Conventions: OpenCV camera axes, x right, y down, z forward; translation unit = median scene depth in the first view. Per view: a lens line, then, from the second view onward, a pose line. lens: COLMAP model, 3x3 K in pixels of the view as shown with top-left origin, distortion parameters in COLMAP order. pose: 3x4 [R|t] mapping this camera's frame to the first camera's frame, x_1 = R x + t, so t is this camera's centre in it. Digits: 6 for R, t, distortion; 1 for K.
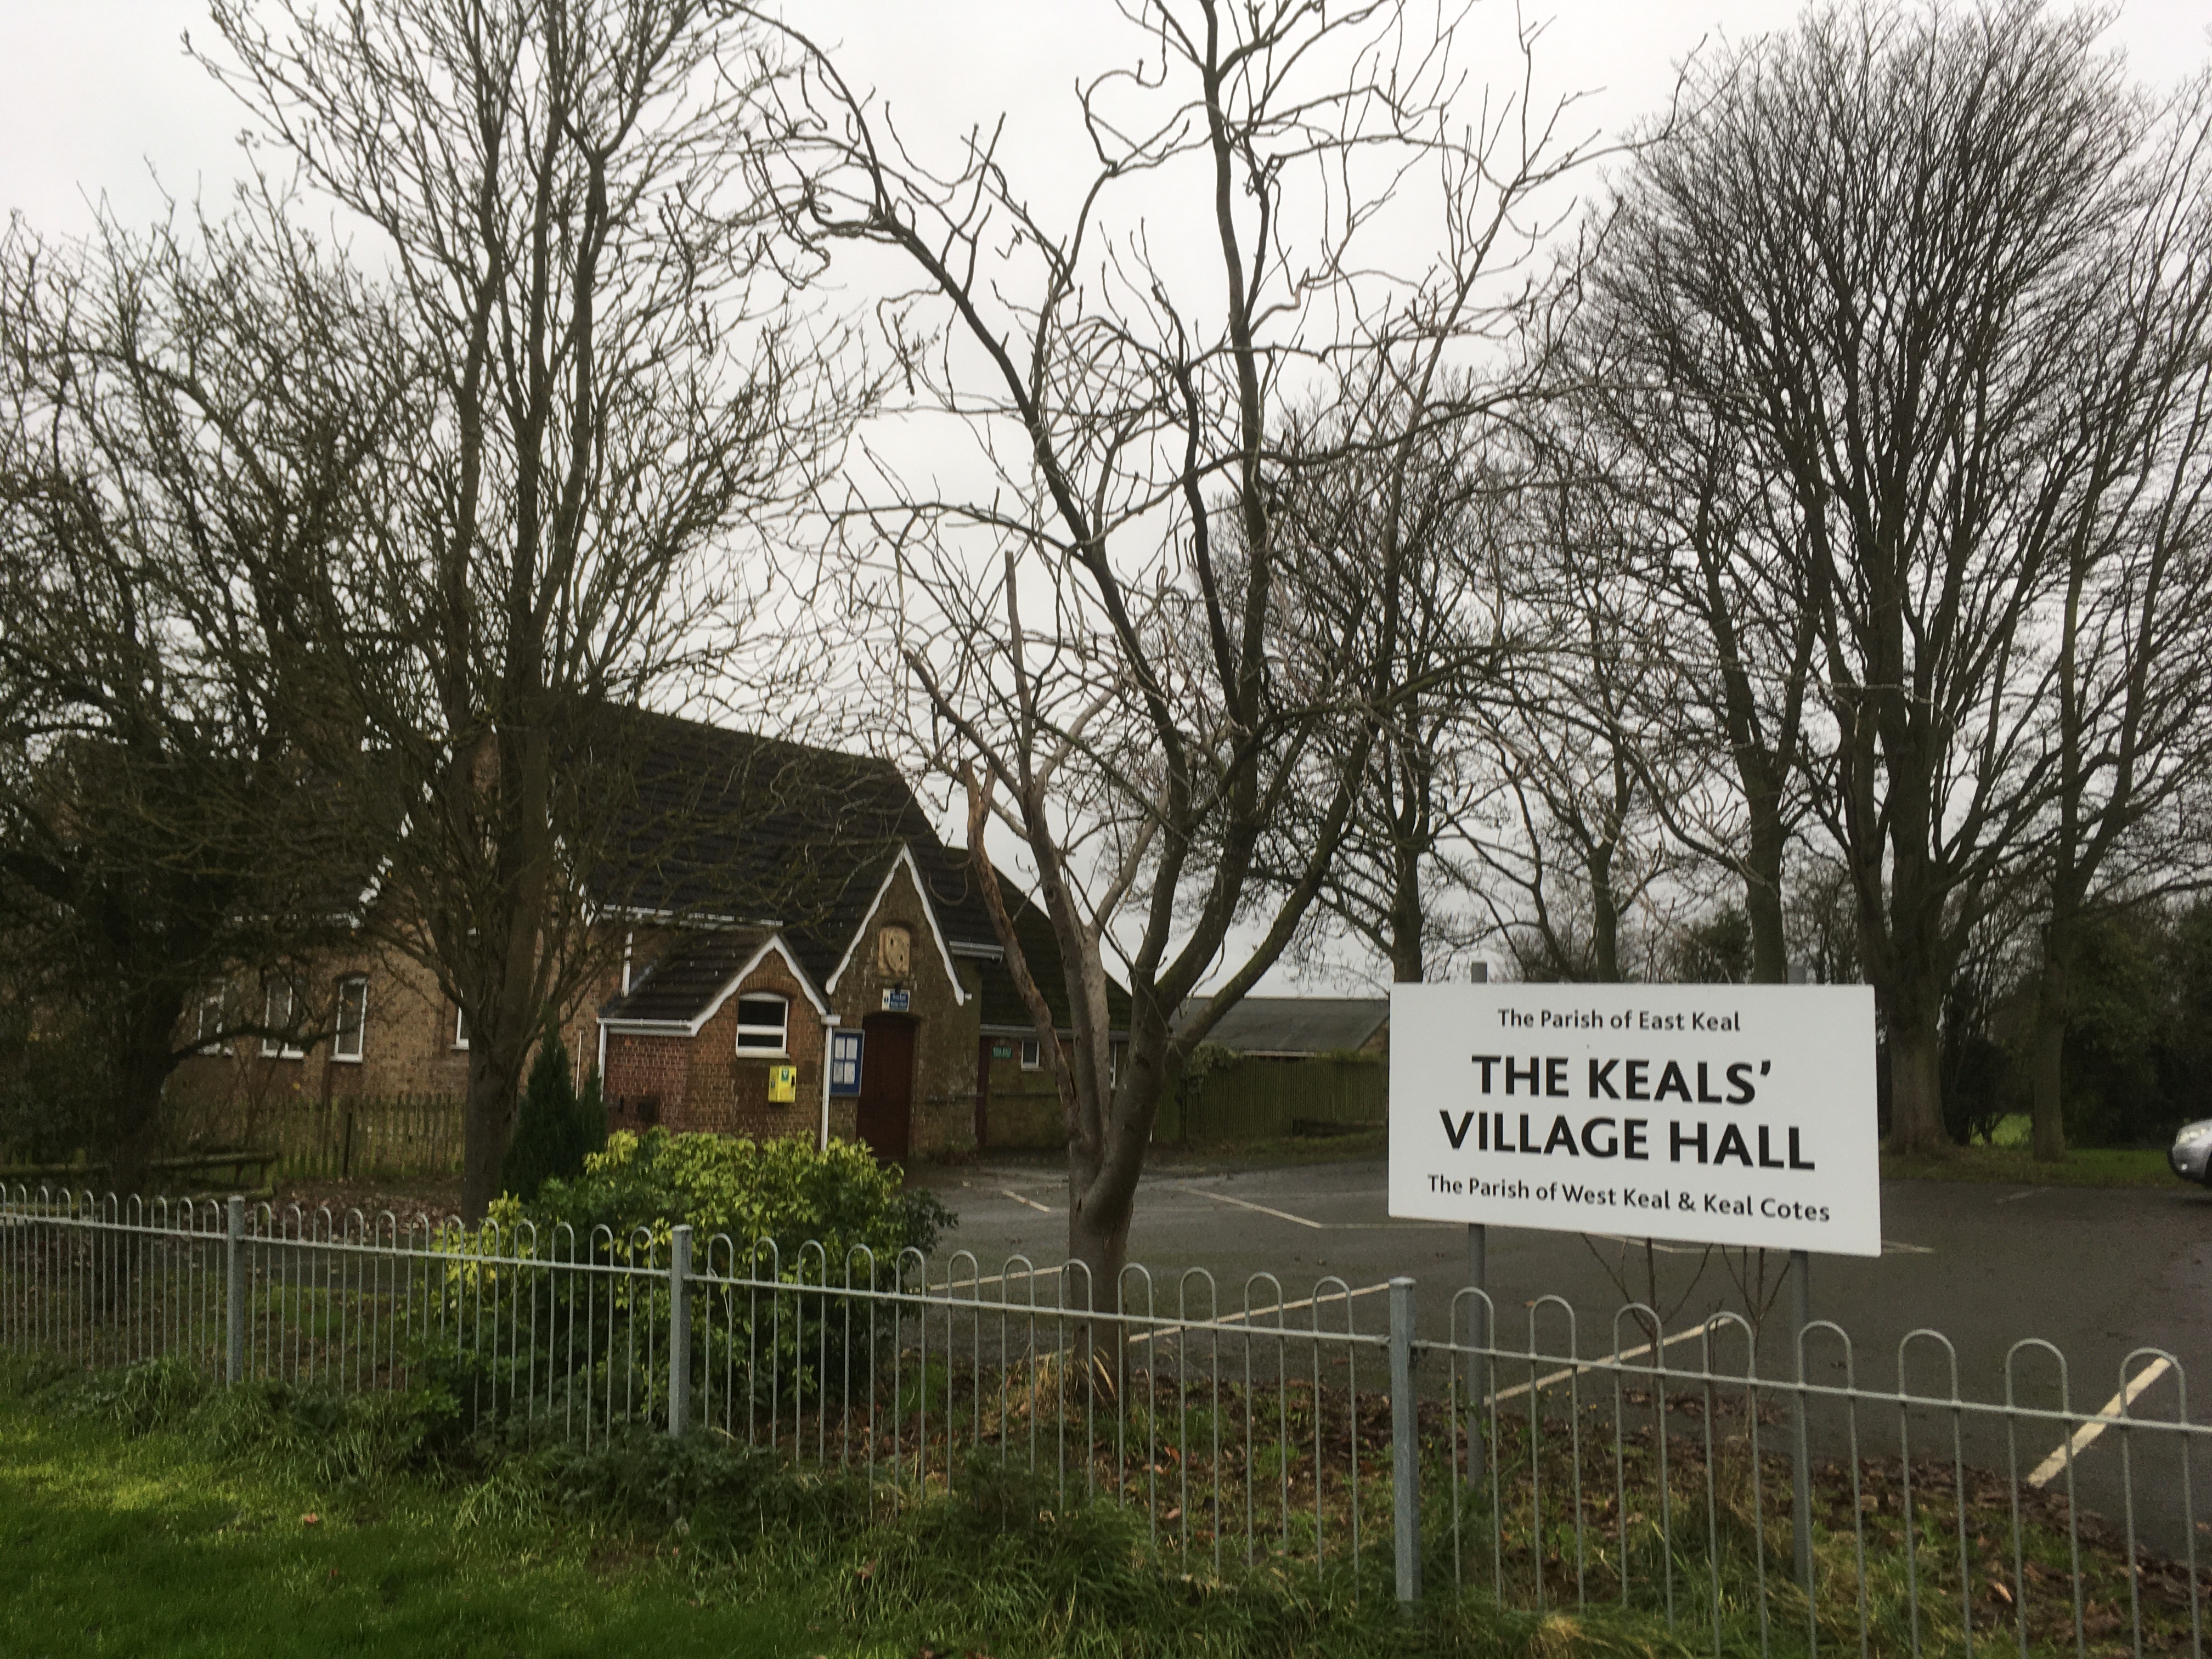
lens RADIAL K [[1872.6, 0, 1105.6], [0, 1872.6, 829.3], [0, 0, 1]] dist [-0.000061, 0.000374]
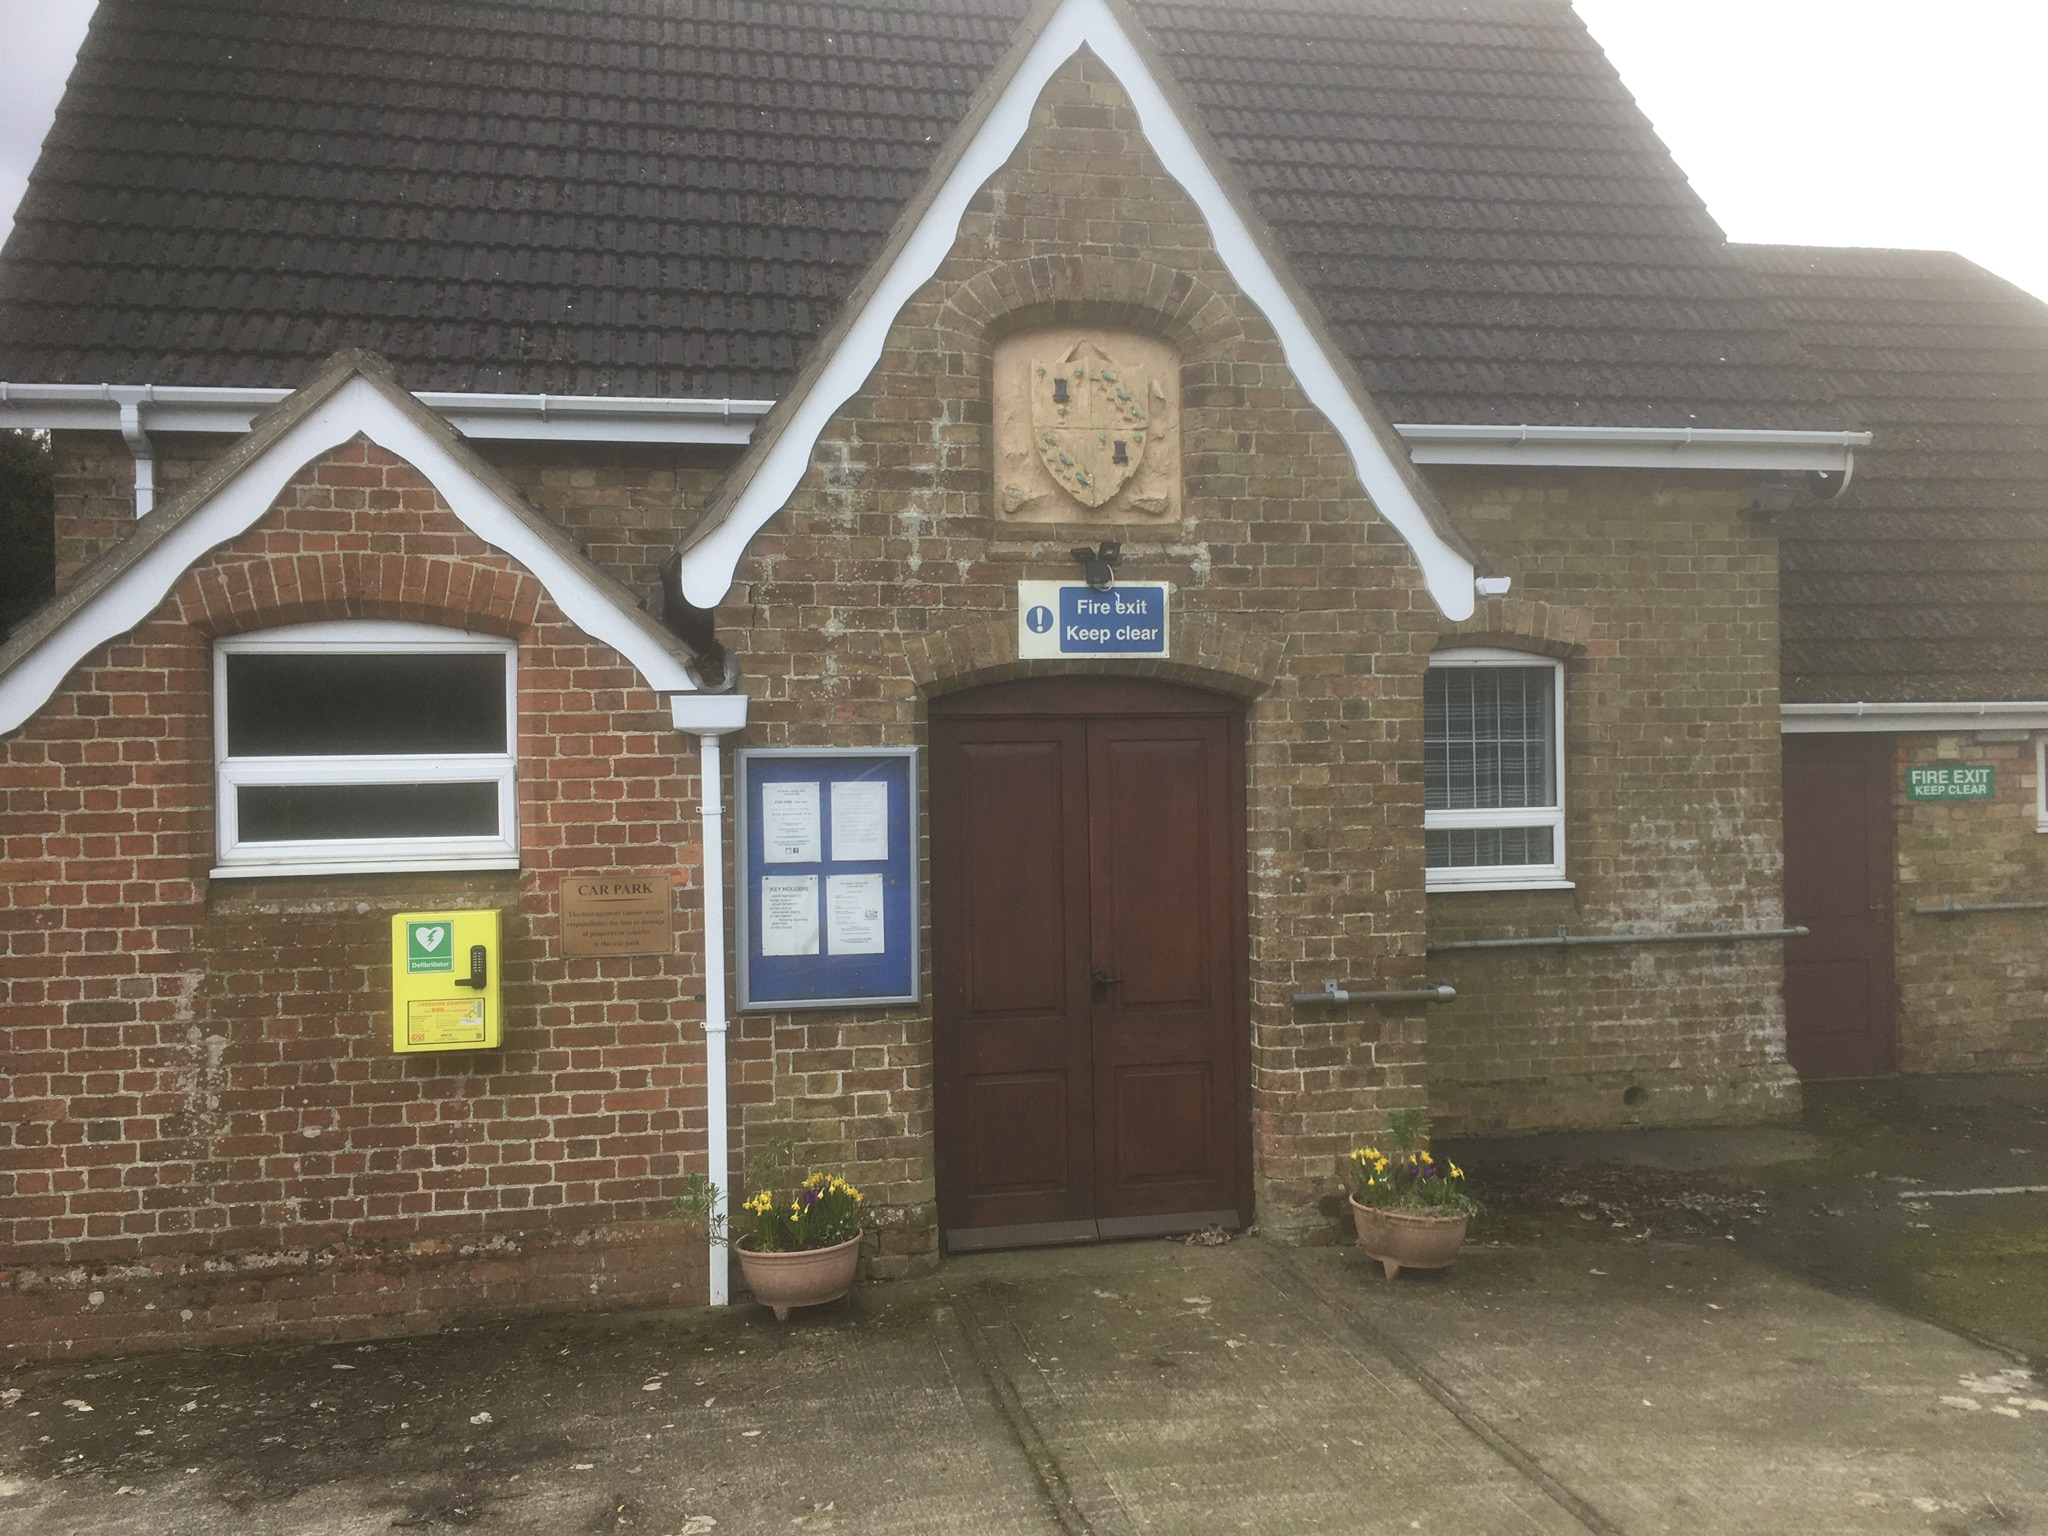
lens RADIAL K [[1733.8, 0, 1024.1], [0, 1733.8, 772.1], [0, 0, 1]] dist [-0.000061, 0.000374]
pose [[0.737348, -0.049871, -0.673669, 0.038596], [0.123460, 0.990423, 0.061811, 0.100950], [0.664135, -0.128748, 0.736443, 0.859608]]
